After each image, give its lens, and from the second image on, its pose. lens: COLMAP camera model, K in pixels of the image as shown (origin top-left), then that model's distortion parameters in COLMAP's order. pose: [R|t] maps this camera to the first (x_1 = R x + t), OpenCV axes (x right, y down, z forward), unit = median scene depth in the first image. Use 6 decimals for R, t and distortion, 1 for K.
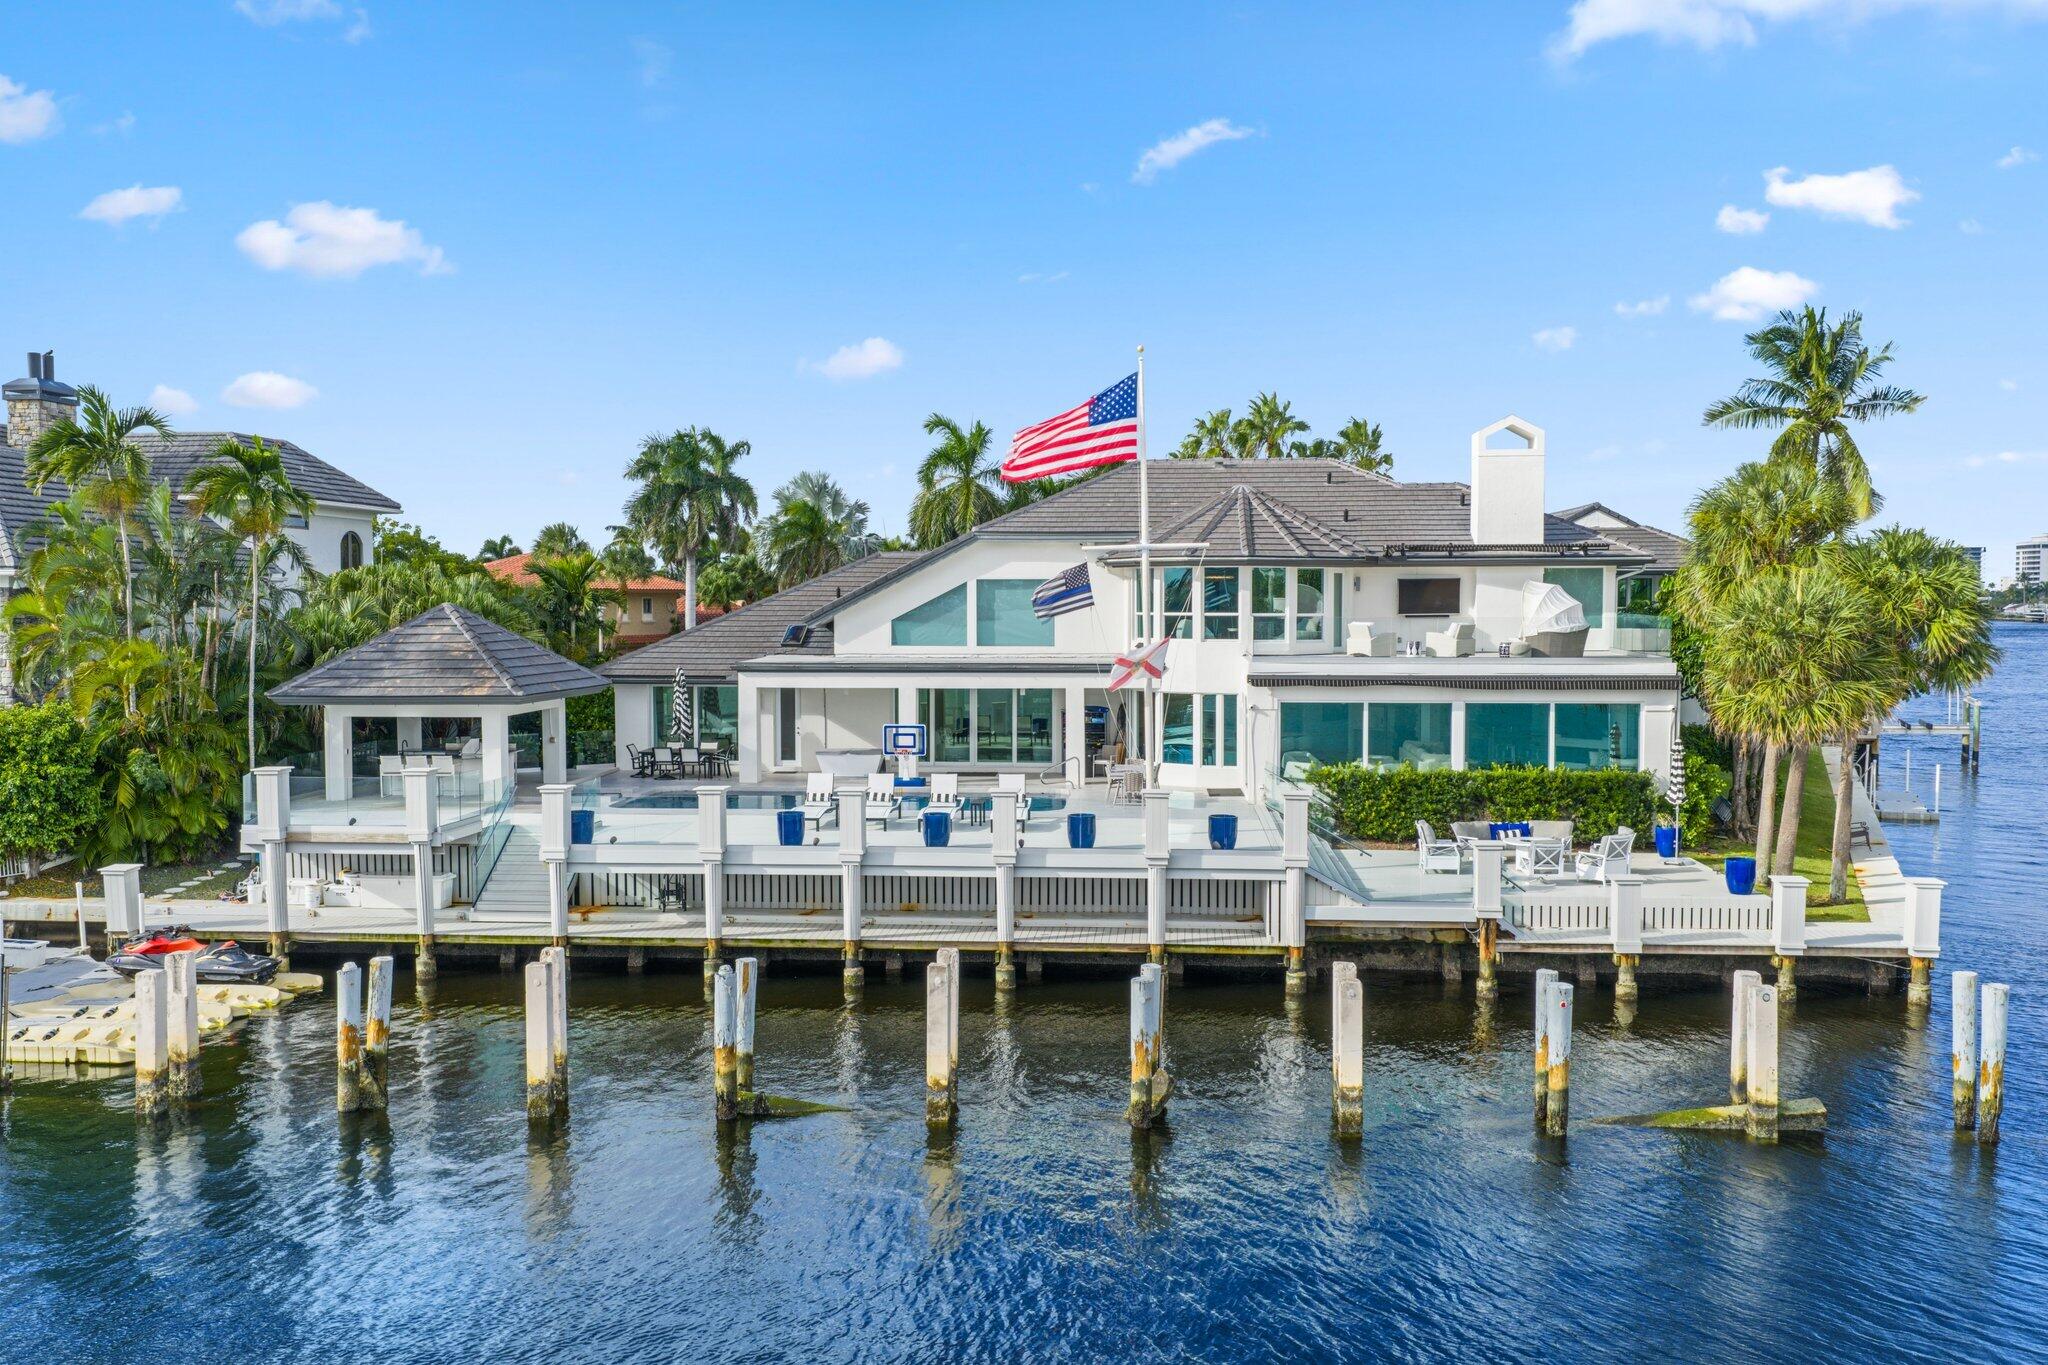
lens RADIAL K [[1745.9, 0, 1021.8], [0, 1745.9, 669.7], [0, 0, 1]] dist [0.021194, -0.005328]
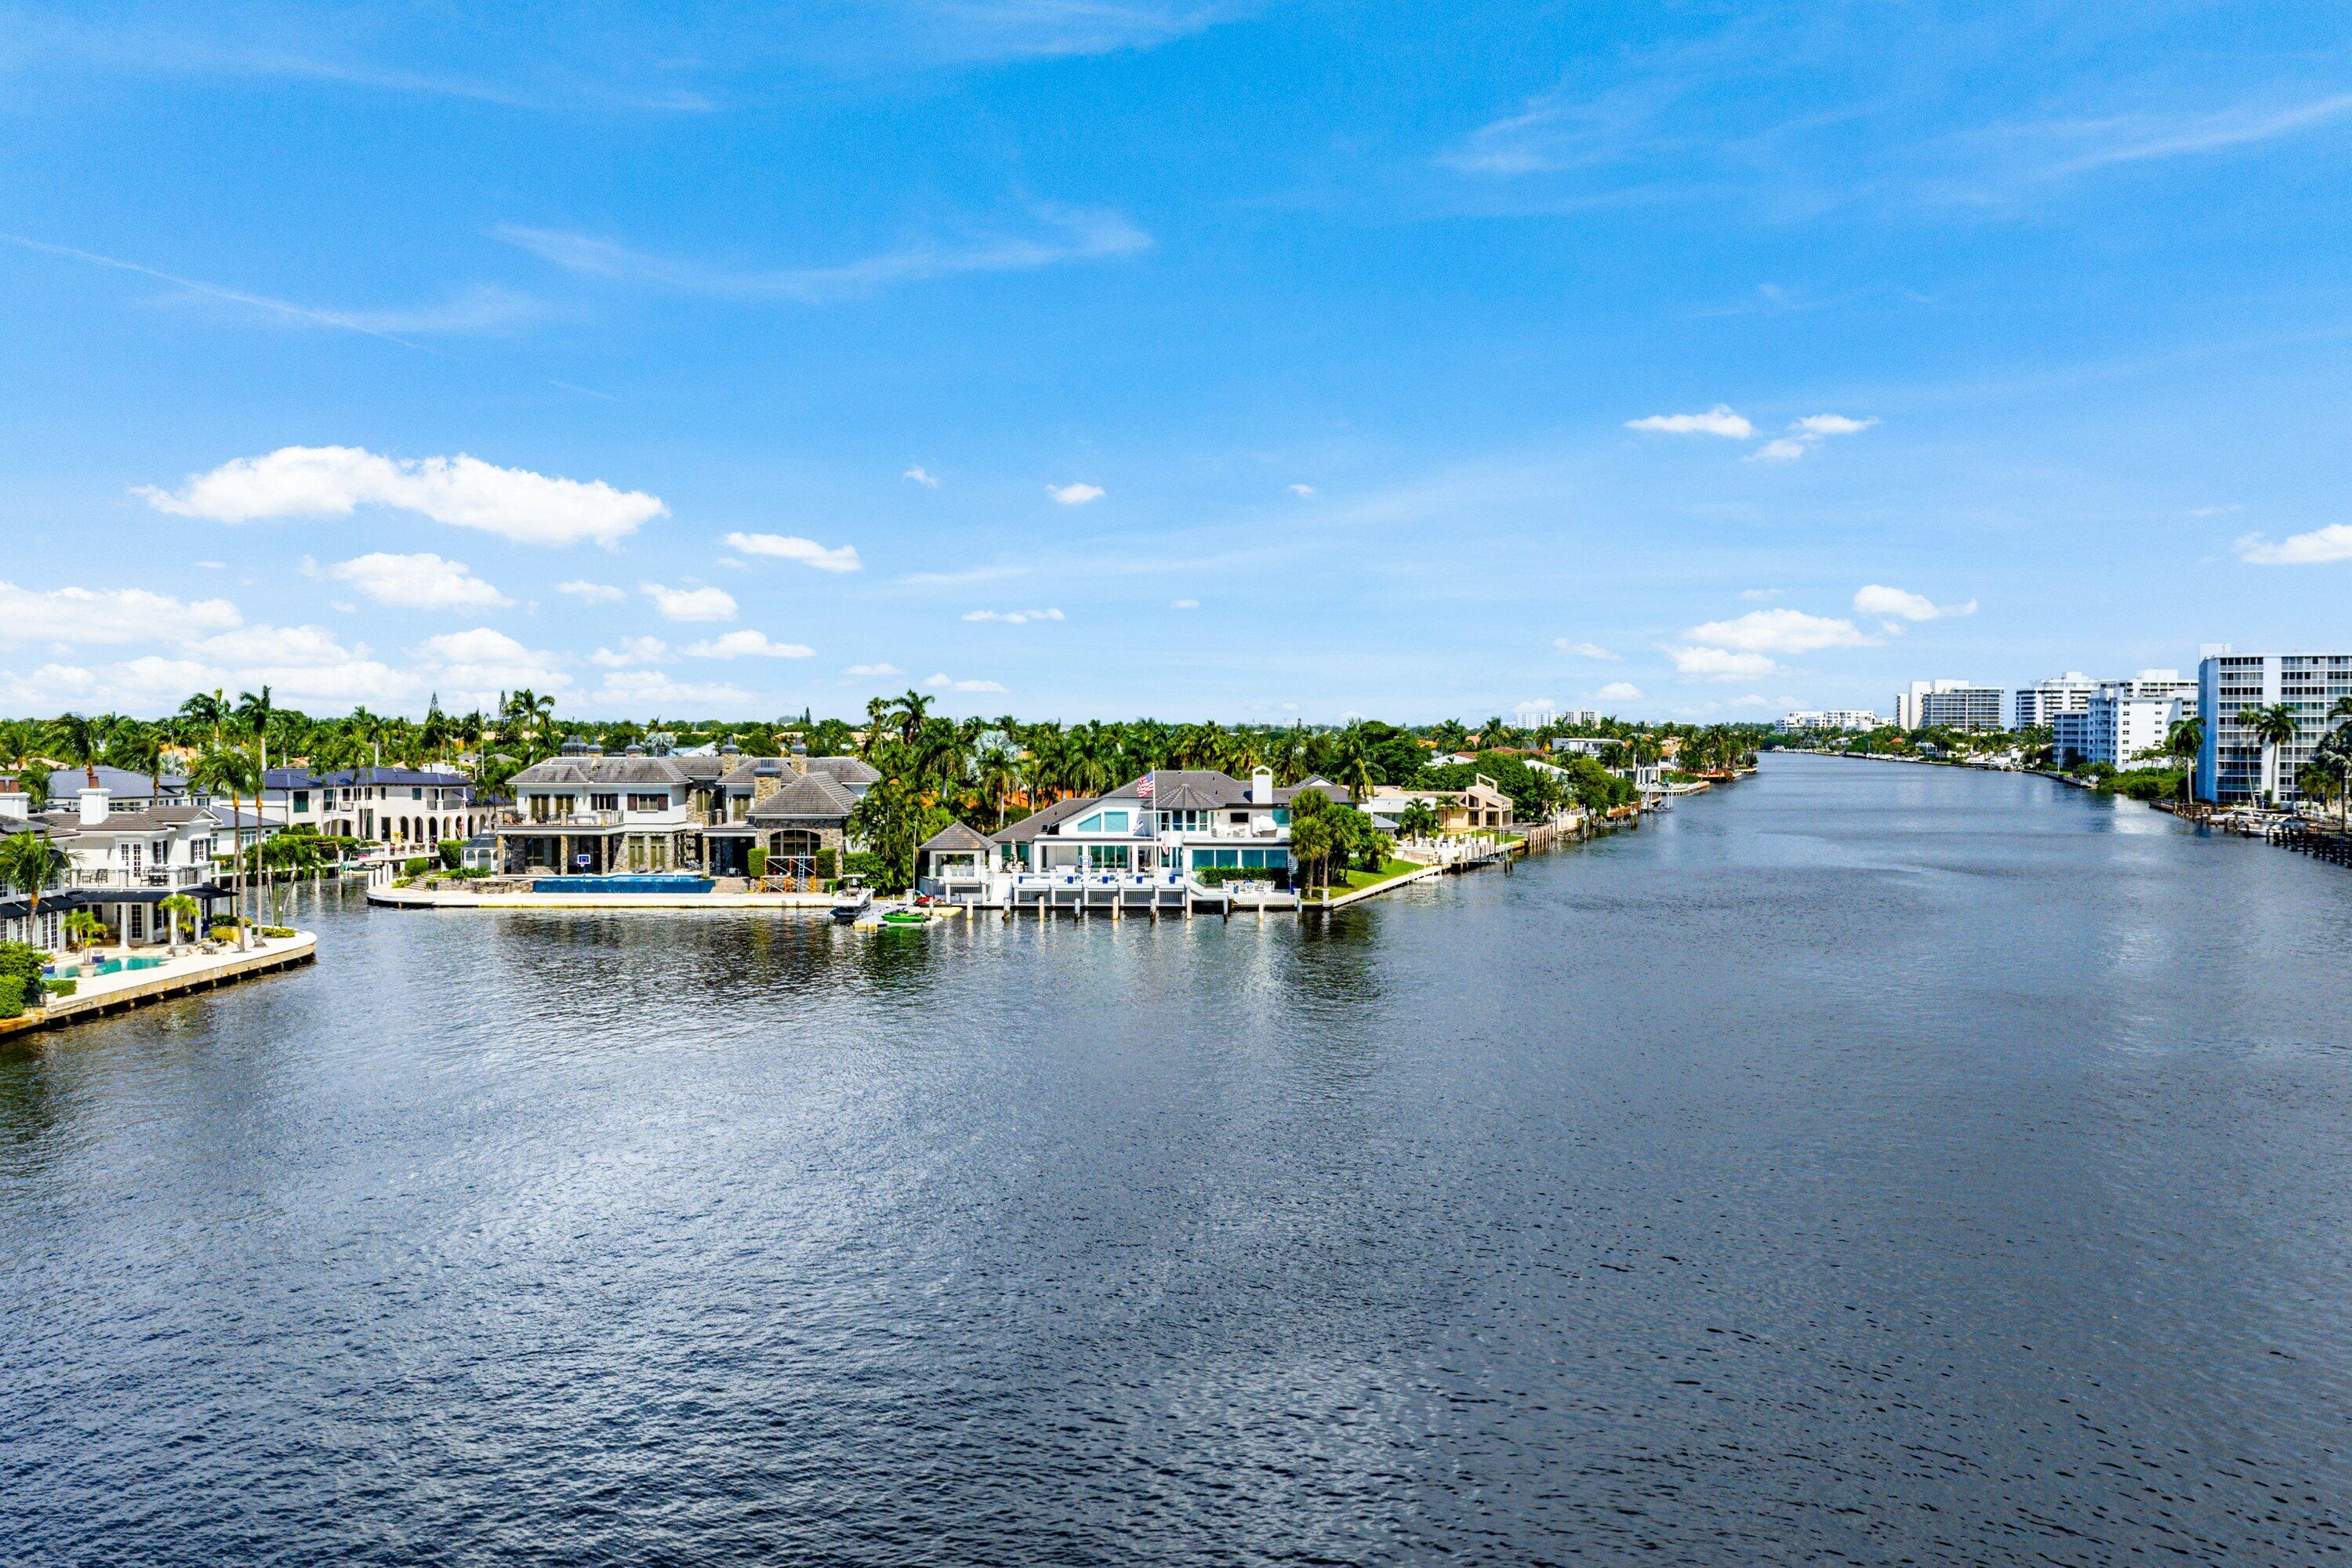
lens RADIAL K [[2005.0, 0, 1175.6], [0, 2005.0, 785.4], [0, 0, 1]] dist [0.021194, -0.005328]
pose [[0.996991, 0.000695, 0.077513, -0.213804], [0.000110, 0.999946, -0.010383, -0.072834], [-0.077516, 0.010360, 0.996937, -3.194516]]
